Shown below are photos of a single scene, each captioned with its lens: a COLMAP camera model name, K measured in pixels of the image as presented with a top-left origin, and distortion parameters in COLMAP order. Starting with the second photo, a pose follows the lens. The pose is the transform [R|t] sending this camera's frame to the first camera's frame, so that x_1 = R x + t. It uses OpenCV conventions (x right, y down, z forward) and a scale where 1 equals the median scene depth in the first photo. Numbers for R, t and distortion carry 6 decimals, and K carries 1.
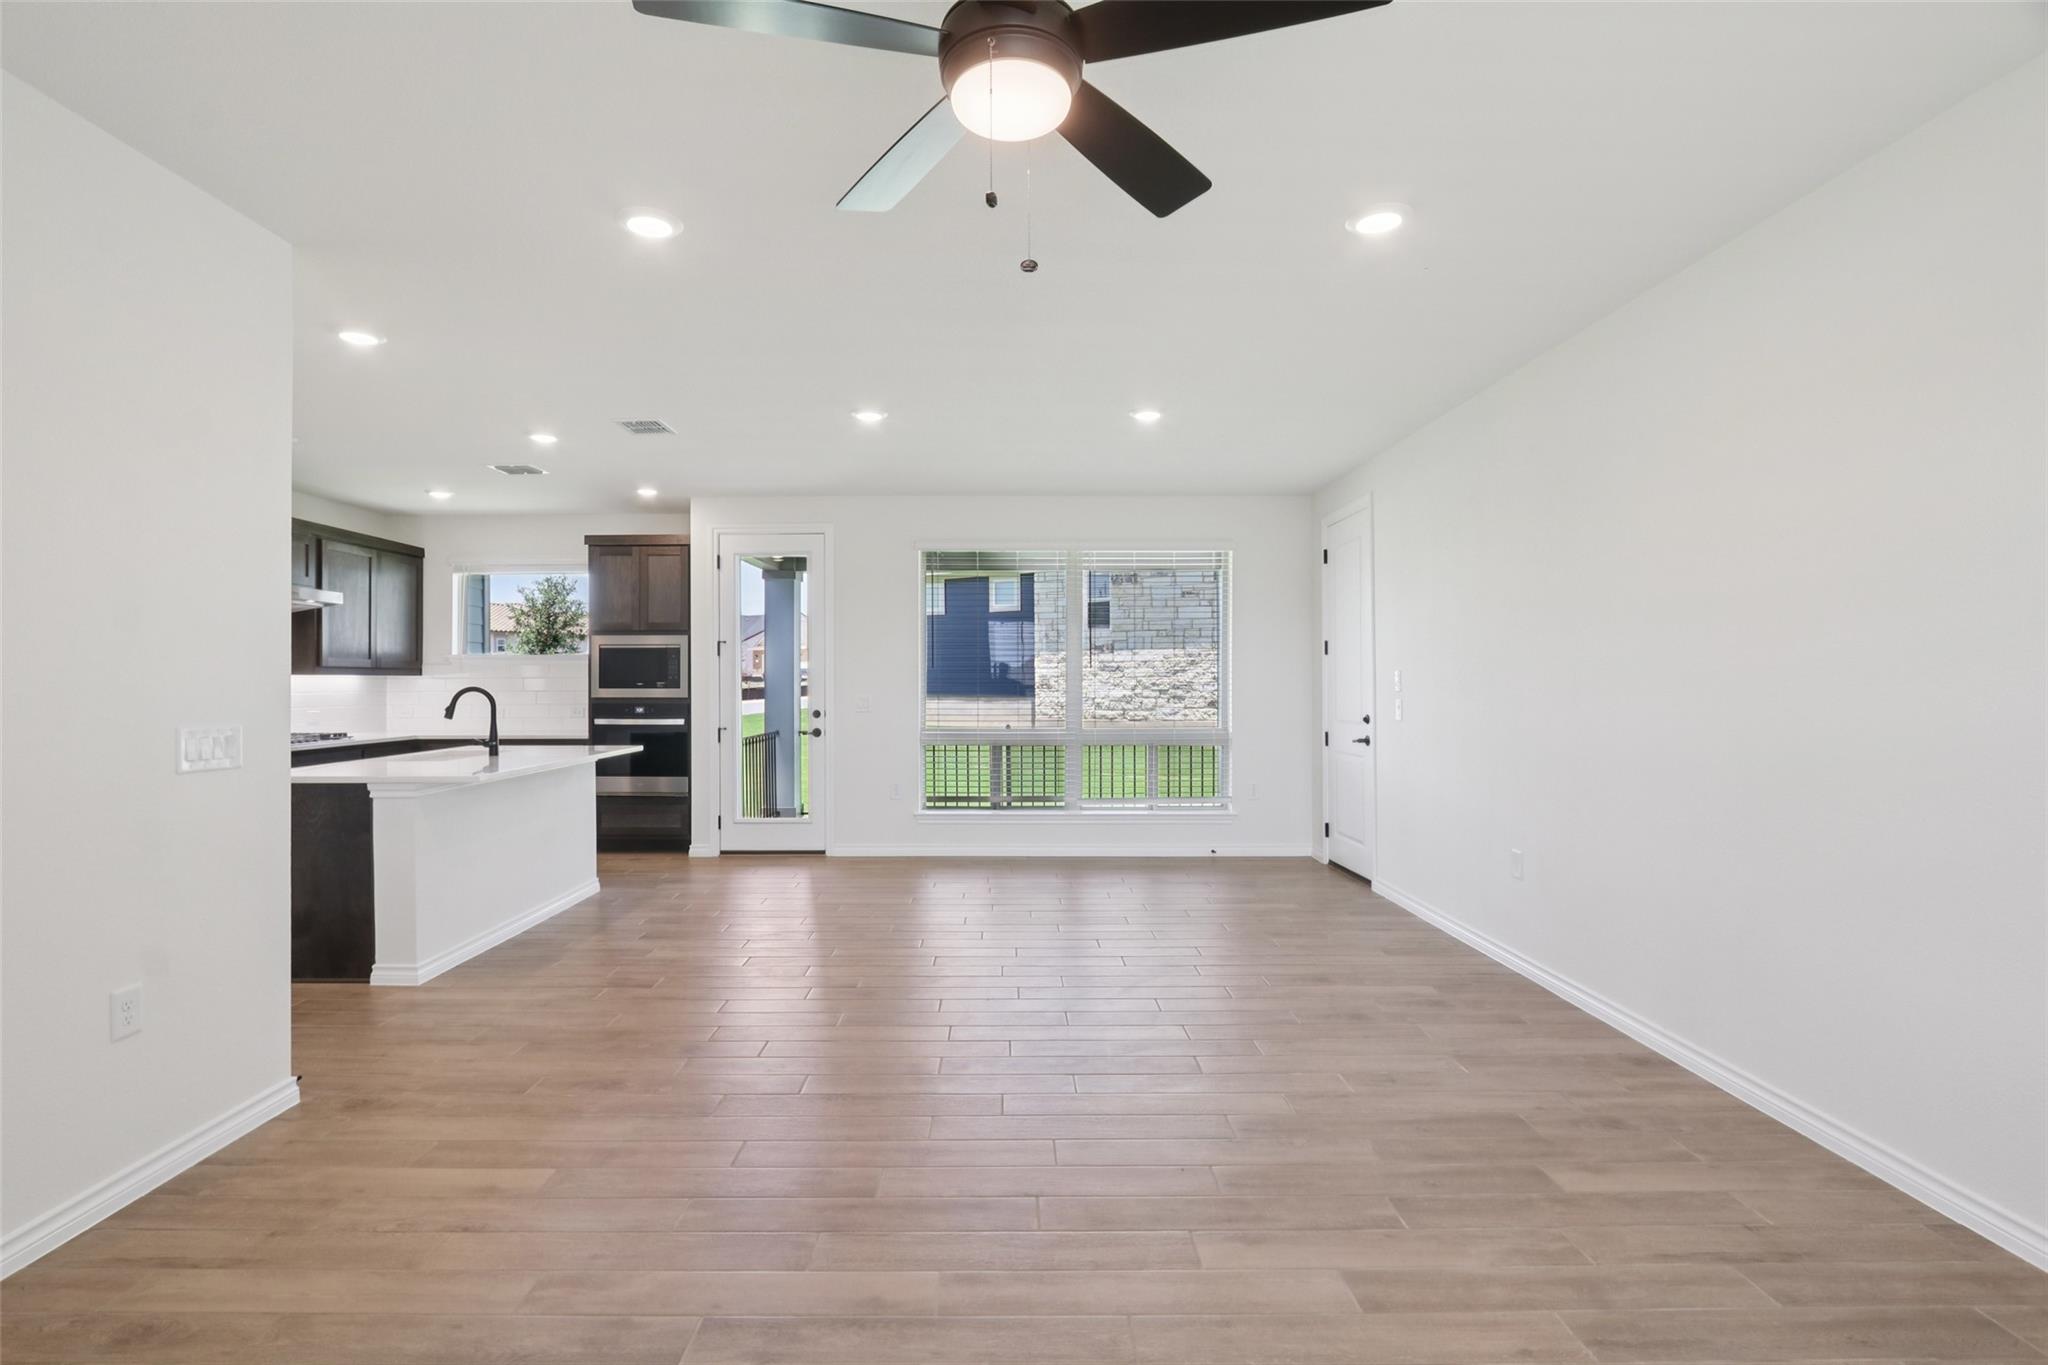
lens RADIAL K [[952.8, 0, 996.4], [0, 952.8, 691.6], [0, 0, 1]] dist [-0.010137, -0.000151]
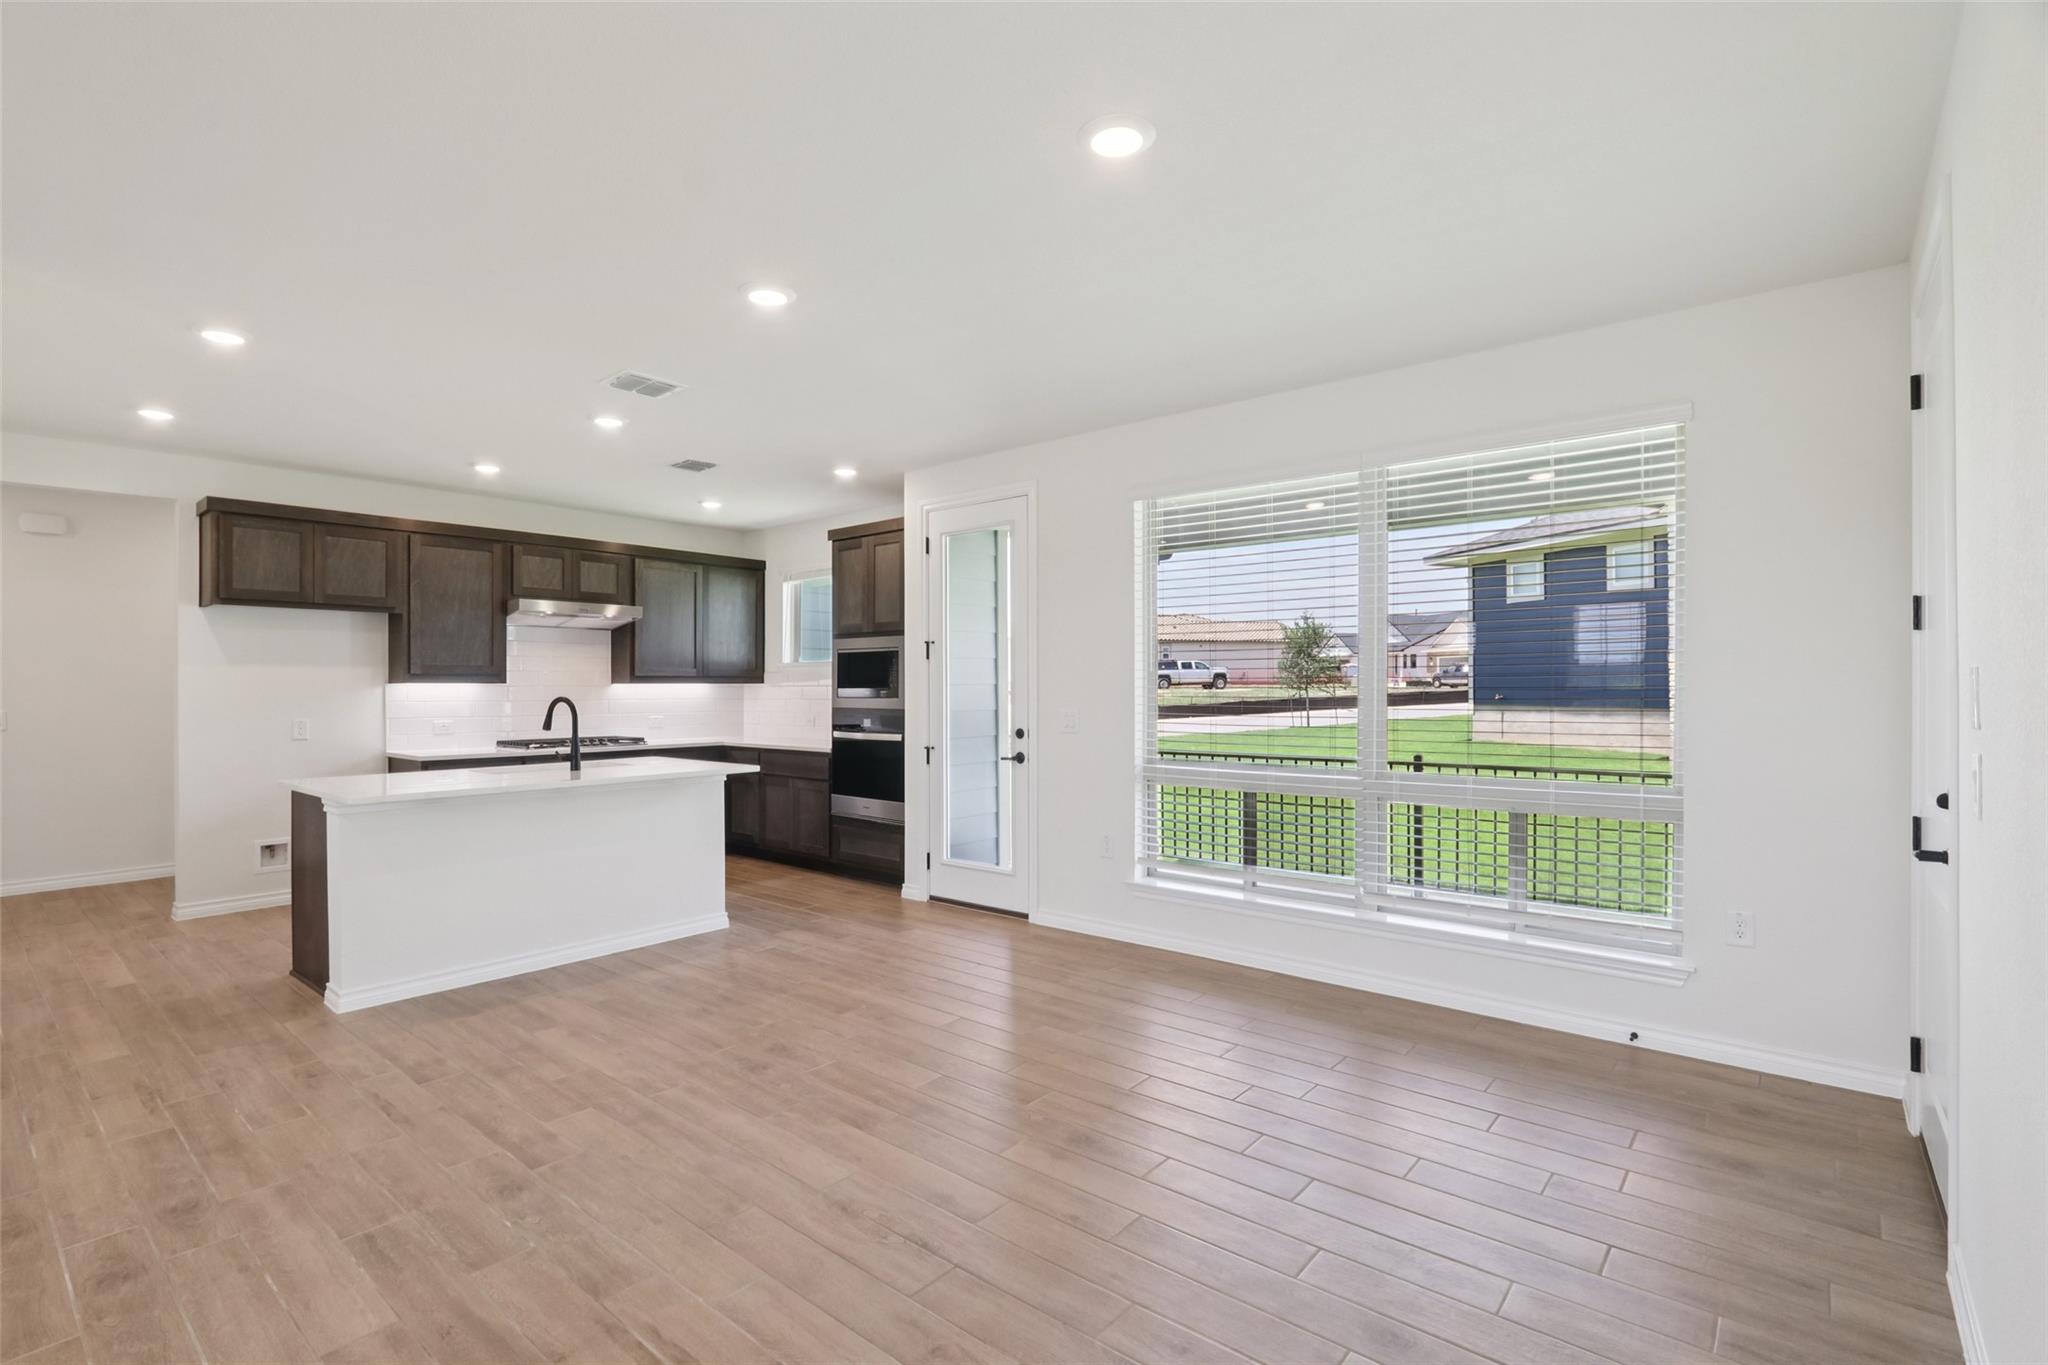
lens RADIAL K [[952.8, 0, 996.4], [0, 952.8, 691.6], [0, 0, 1]] dist [-0.010137, -0.000151]
pose [[0.762506, 0.003933, -0.646970, 0.289549], [-0.006885, 0.999974, -0.002035, -0.008277], [0.646945, 0.006006, 0.762513, 0.406729]]
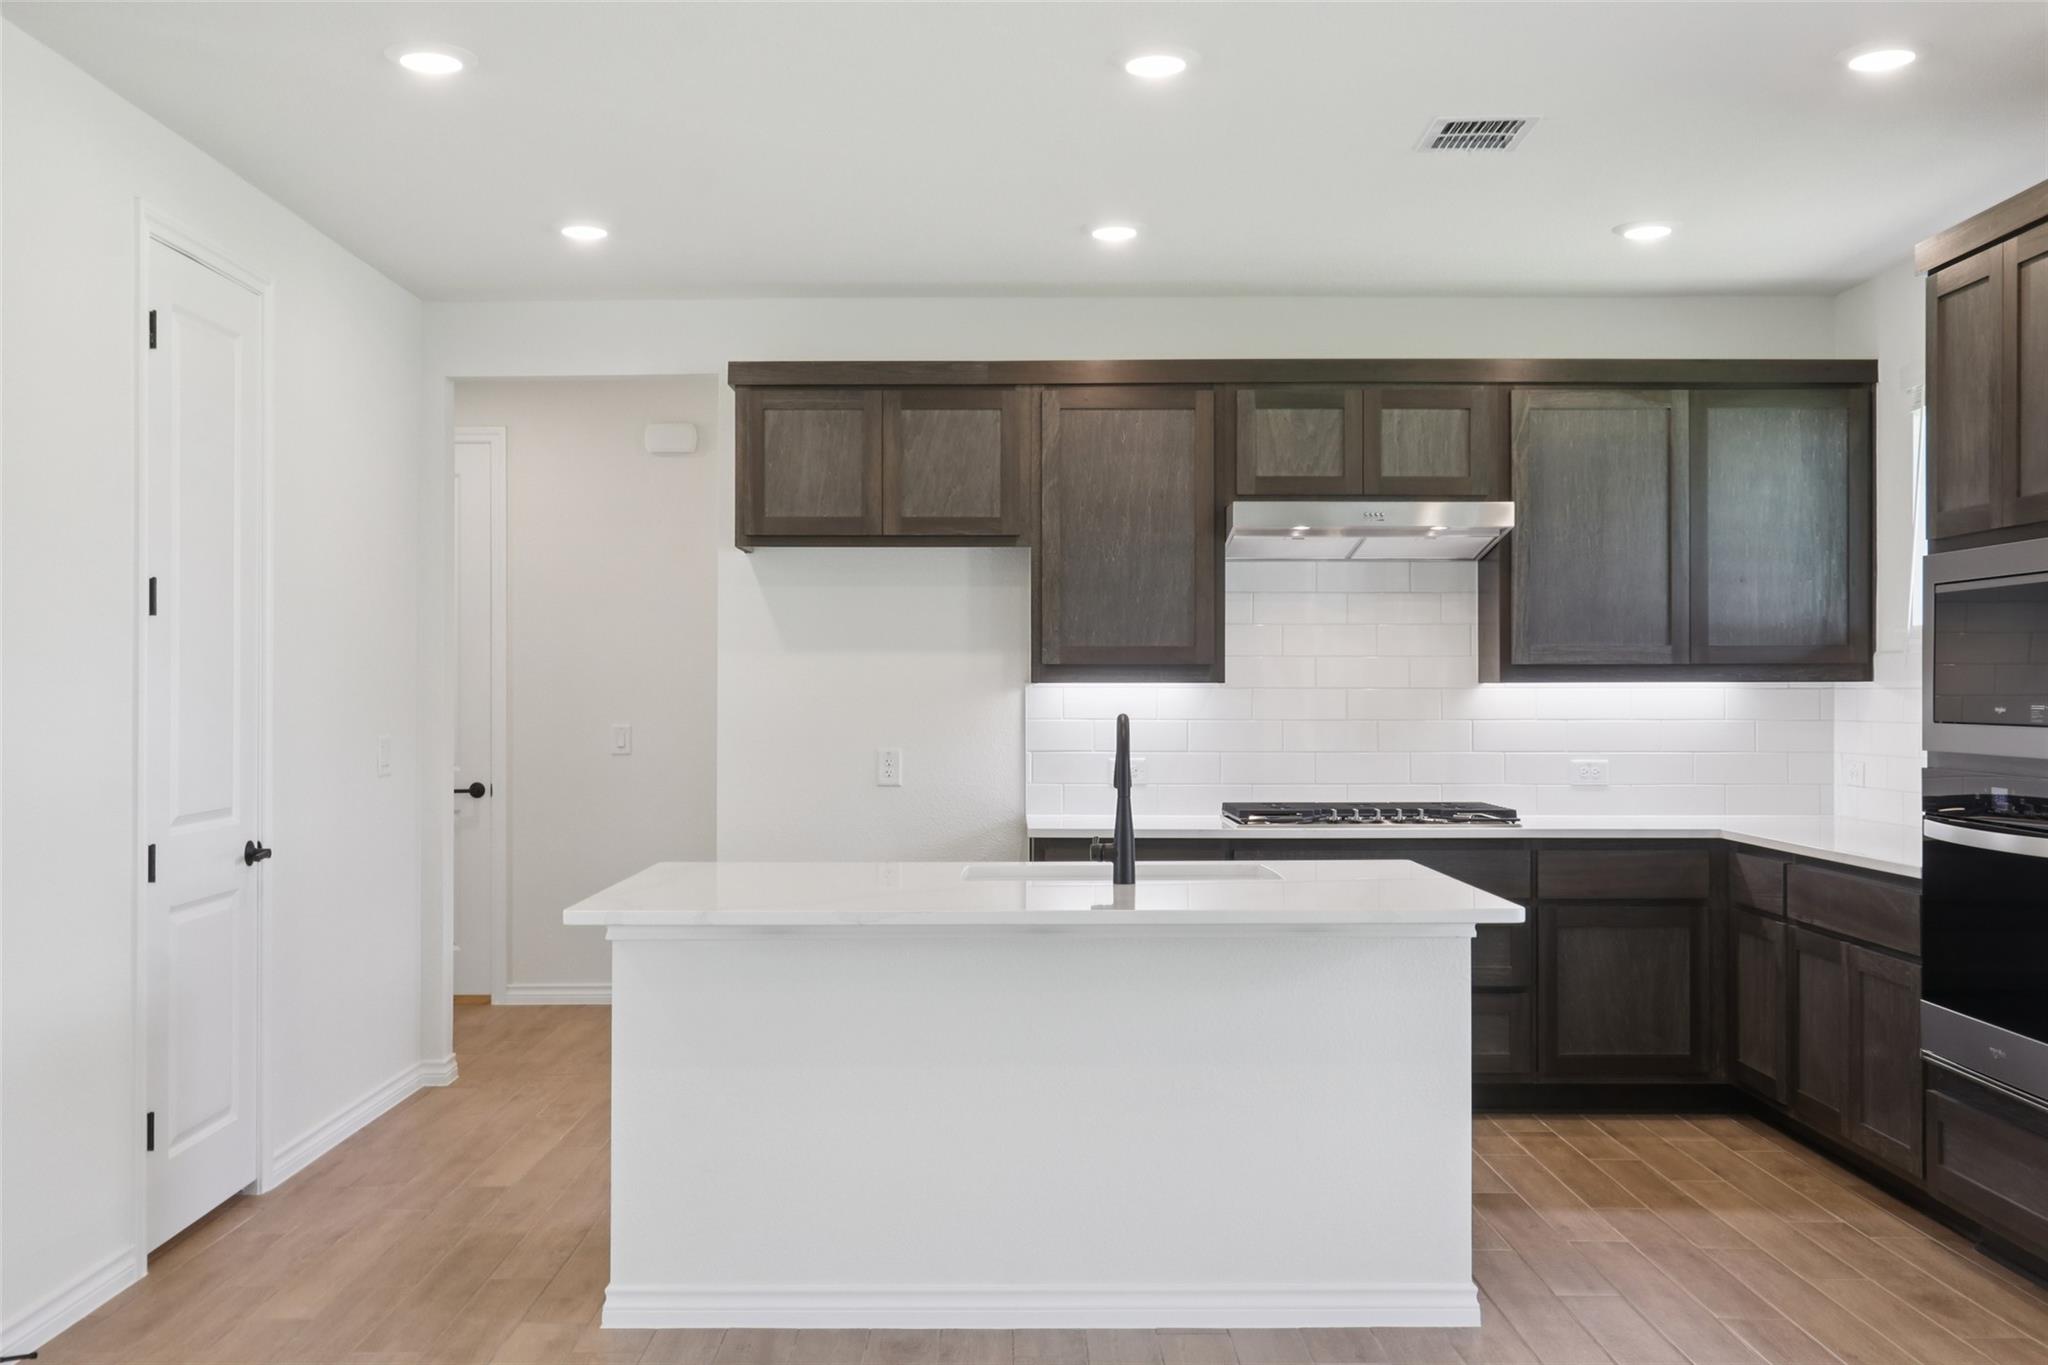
lens RADIAL K [[1951.5, 0, 998.0], [0, 1951.5, 674.6], [0, 0, 1]] dist [0.001180, 0.001307]
pose [[0.009089, -0.004775, -0.999947, 0.228348], [-0.010056, 0.999938, -0.004867, -0.013044], [0.999908, 0.010099, 0.009040, 0.688870]]
